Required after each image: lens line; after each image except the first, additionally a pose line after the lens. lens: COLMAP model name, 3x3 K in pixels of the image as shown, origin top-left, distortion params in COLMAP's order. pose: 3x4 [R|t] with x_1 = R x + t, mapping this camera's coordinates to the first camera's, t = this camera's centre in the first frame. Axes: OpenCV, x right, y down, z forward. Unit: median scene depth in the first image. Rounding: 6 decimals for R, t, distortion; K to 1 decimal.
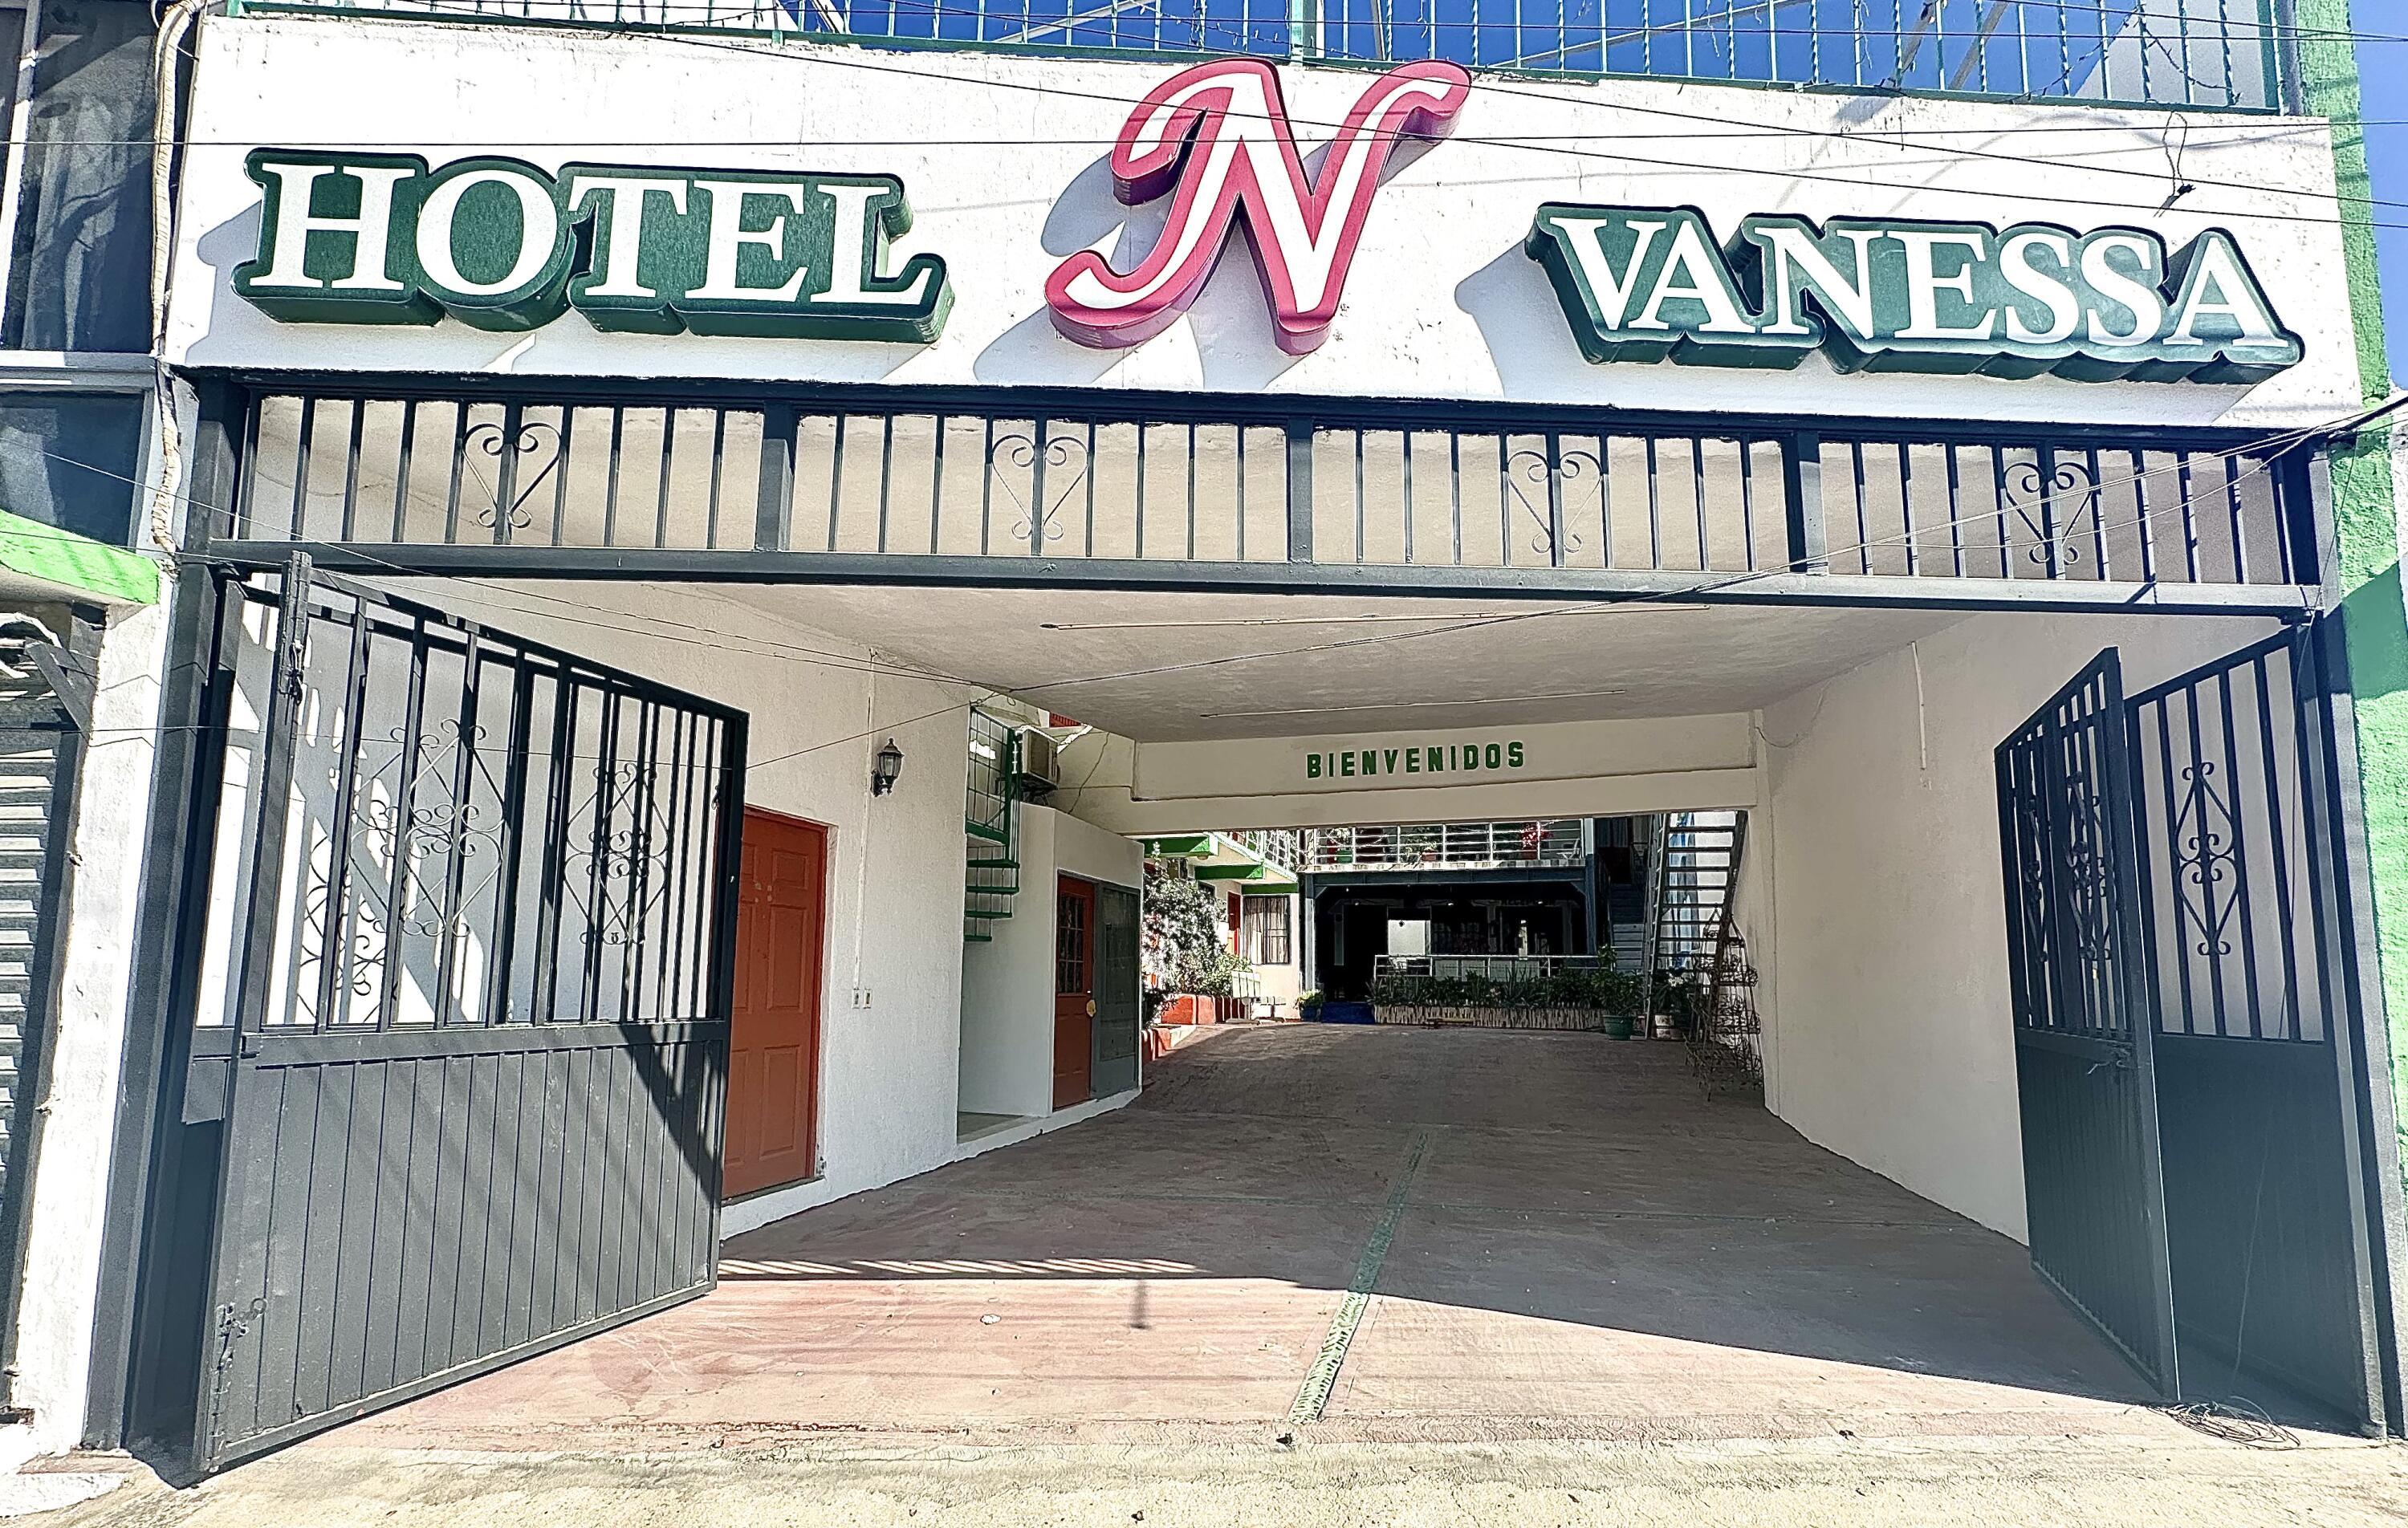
lens RADIAL K [[953.3, 0, 1218.6], [0, 953.3, 887.0], [0, 0, 1]] dist [0.000633, 0.000330]
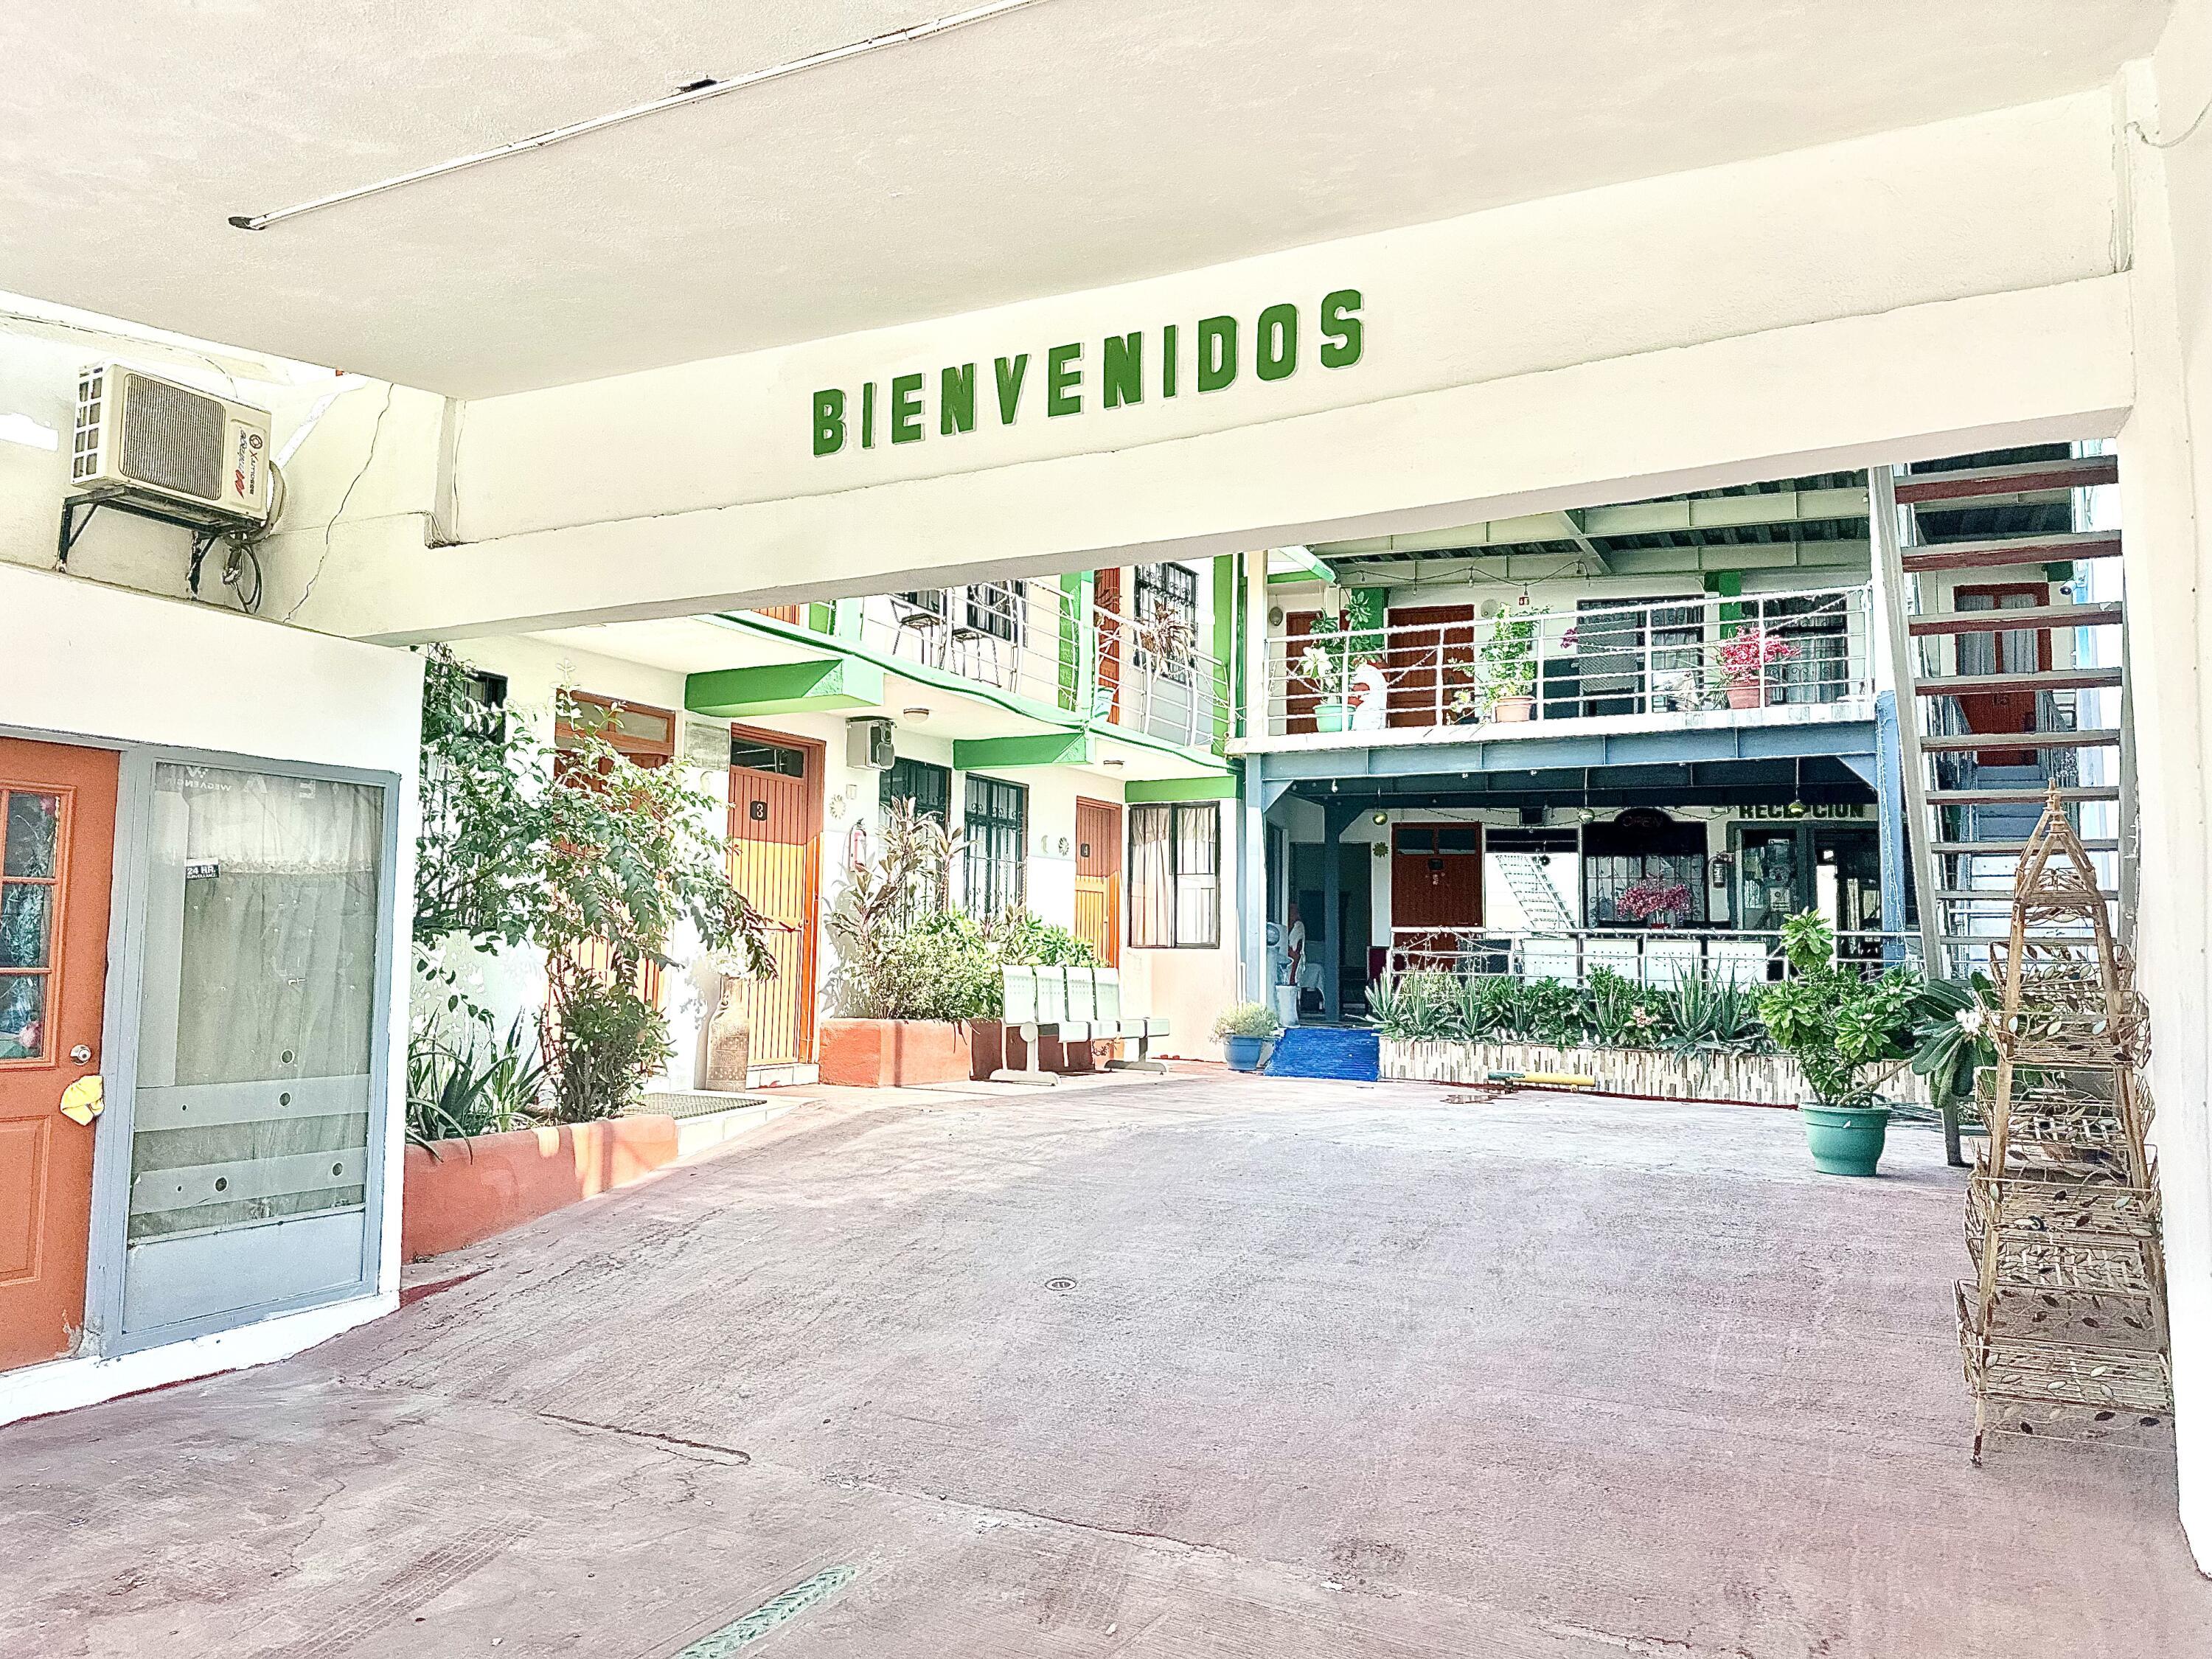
lens RADIAL K [[1562.2, 0, 1098.5], [0, 1562.2, 821.7], [0, 0, 1]] dist [0.056941, -0.070021]
pose [[0.982821, -0.011847, -0.184183, 1.158343], [0.014028, 0.999846, 0.010542, 0.070990], [0.184030, -0.012945, 0.982835, 1.640263]]
